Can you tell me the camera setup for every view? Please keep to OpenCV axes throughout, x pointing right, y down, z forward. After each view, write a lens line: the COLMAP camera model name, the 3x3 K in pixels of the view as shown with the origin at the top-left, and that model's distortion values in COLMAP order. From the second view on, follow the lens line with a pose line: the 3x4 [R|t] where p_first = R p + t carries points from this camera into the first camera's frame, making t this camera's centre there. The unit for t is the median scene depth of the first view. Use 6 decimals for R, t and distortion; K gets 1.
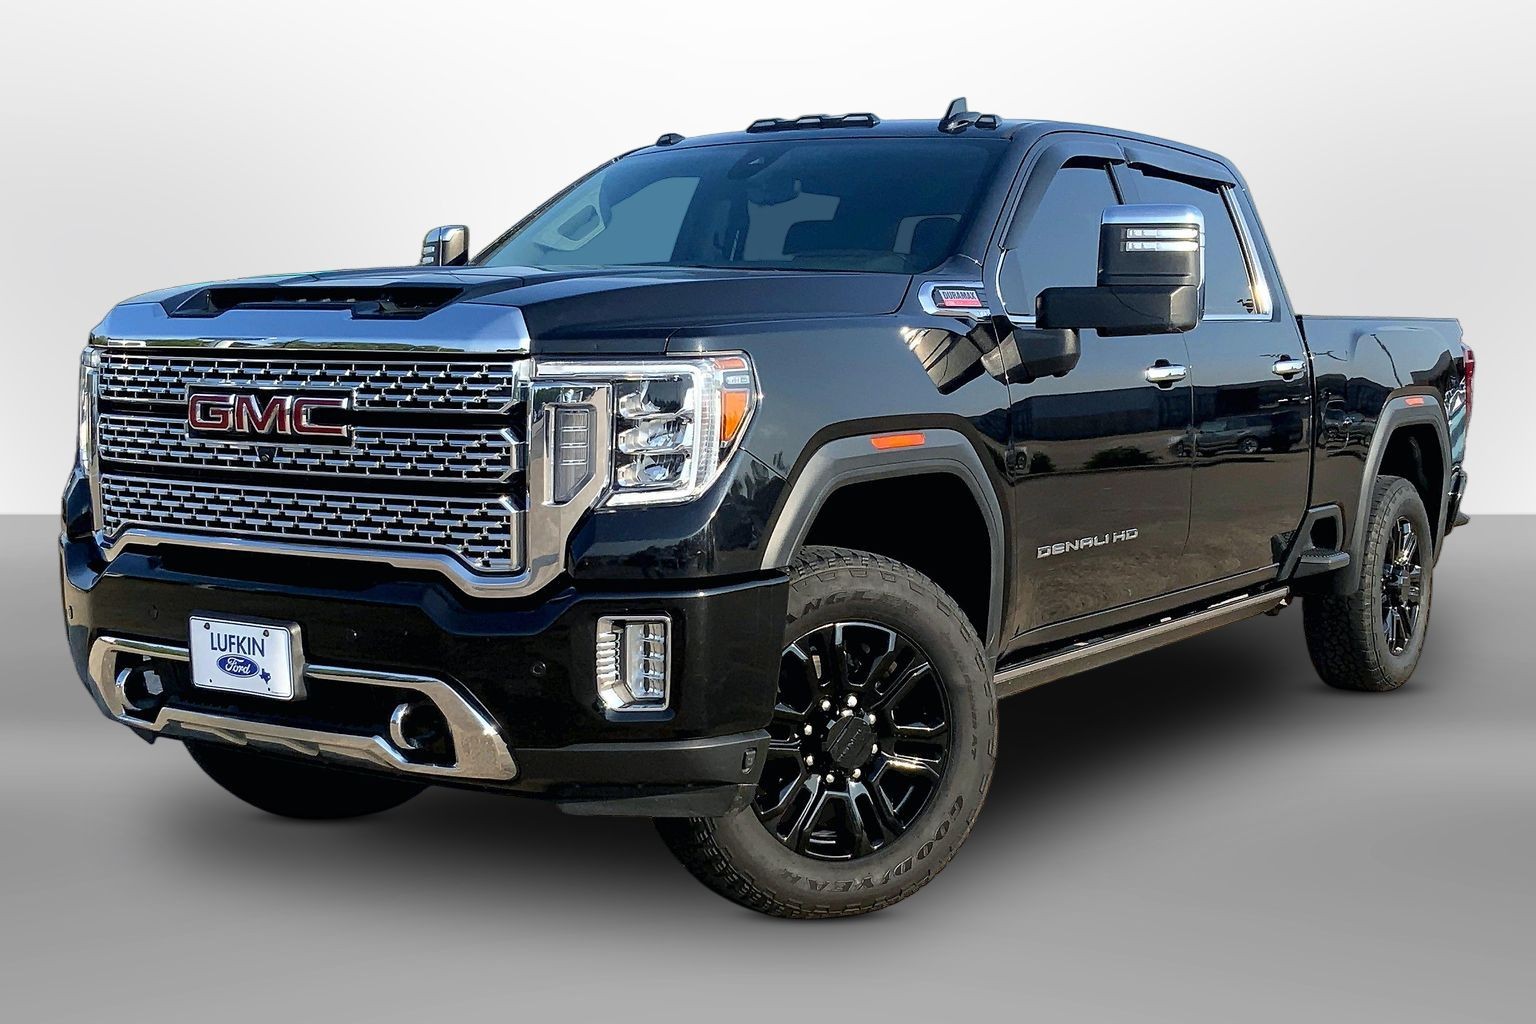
lens RADIAL K [[2052.9, 0, 769.0], [0, 2052.9, 561.8], [0, 0, 1]] dist [0.114656, -0.007700]
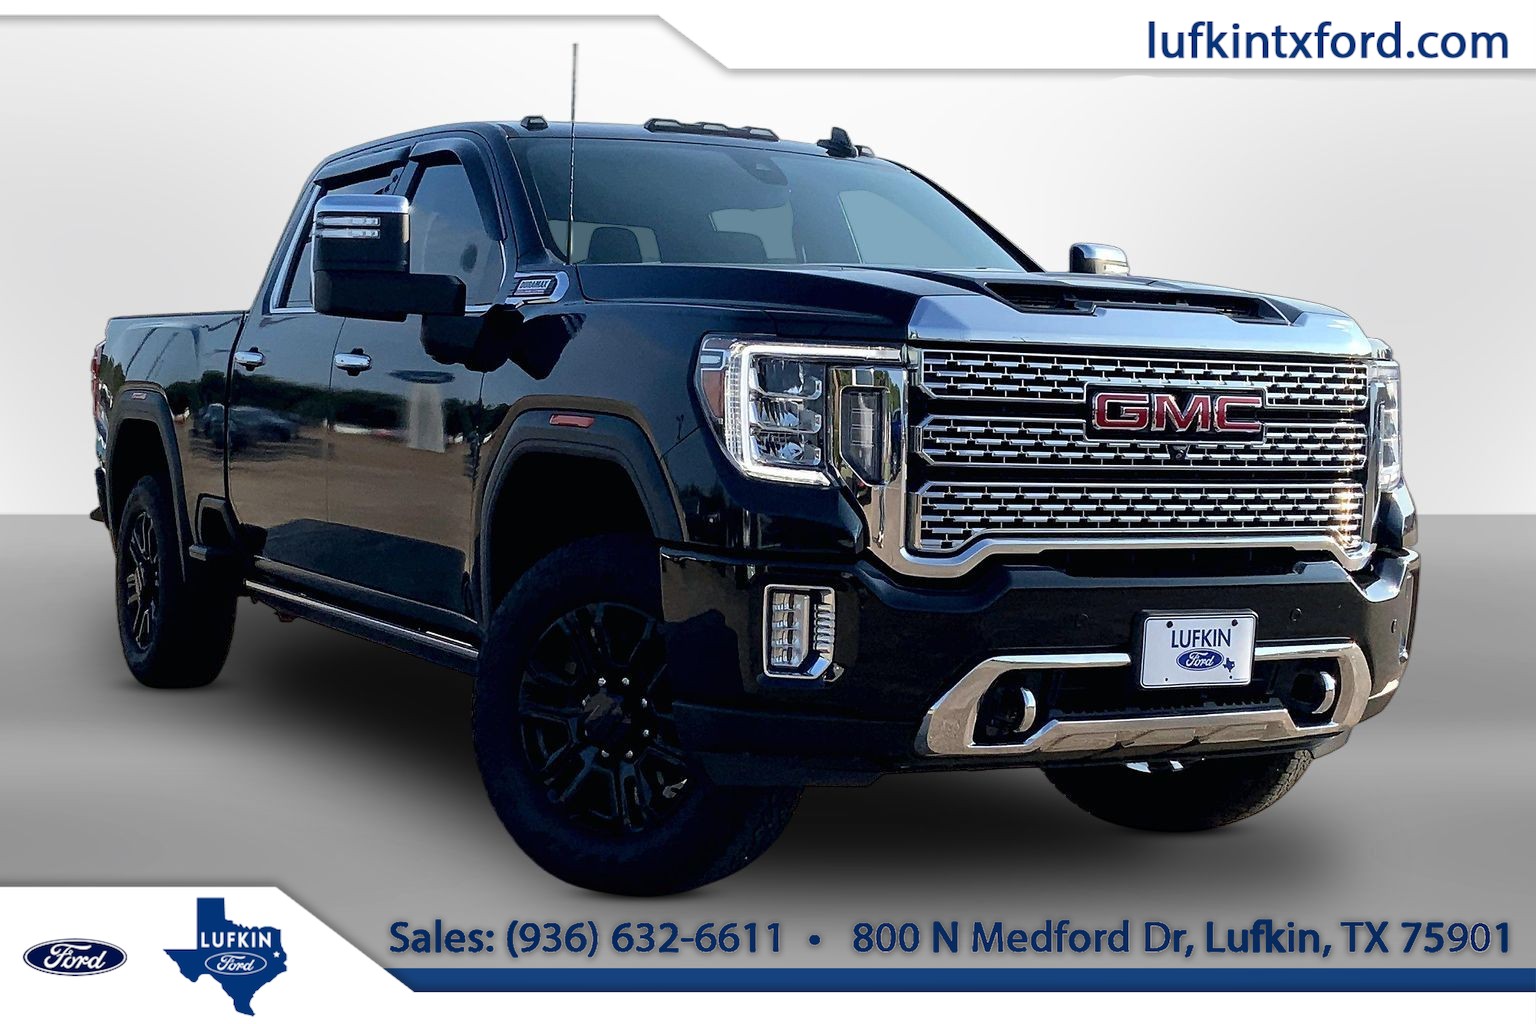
lens RADIAL K [[2153.0, 0, 721.9], [0, 2153.0, 512.3], [0, 0, 1]] dist [0.102545, 0.005971]
pose [[0.469495, -0.044805, 0.881797, -1.300916], [0.069341, 0.997498, 0.013765, -0.052783], [-0.880208, 0.054682, 0.471427, 0.700657]]
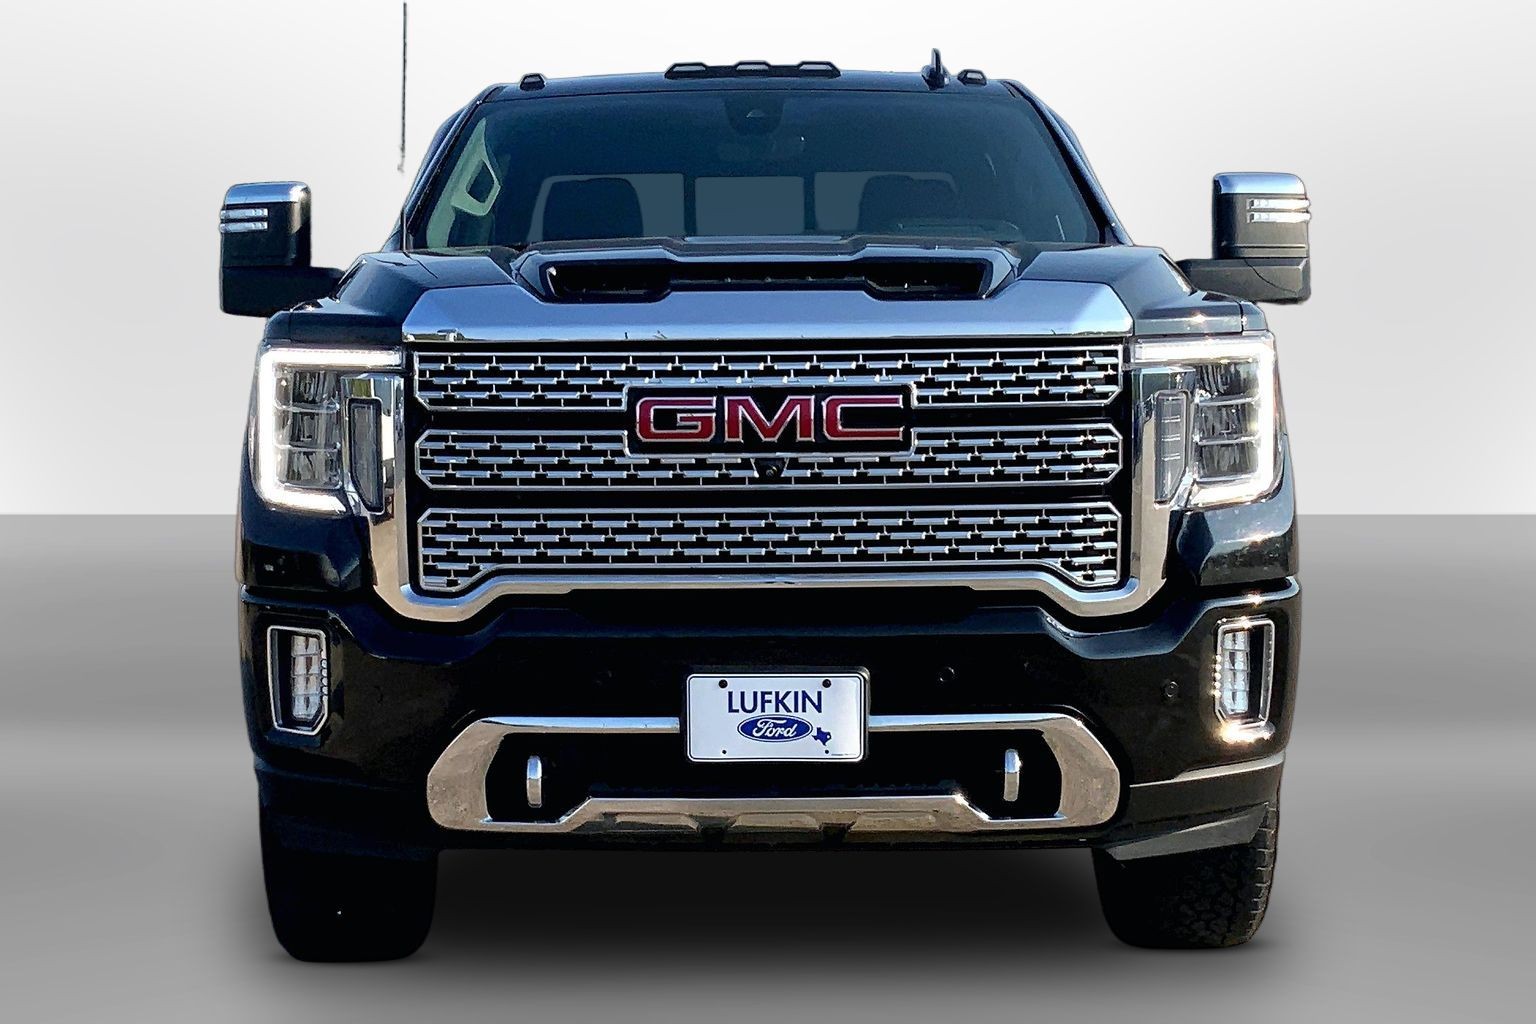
lens RADIAL K [[2546.5, 0, 768.0], [0, 2546.5, 512.0], [0, 0, 1]] dist [0.165160, -0.038691]
pose [[0.829527, -0.056036, 0.555648, -0.809395], [0.073986, 0.997210, -0.009886, -0.024707], [-0.553543, 0.049311, 0.831359, 0.165369]]
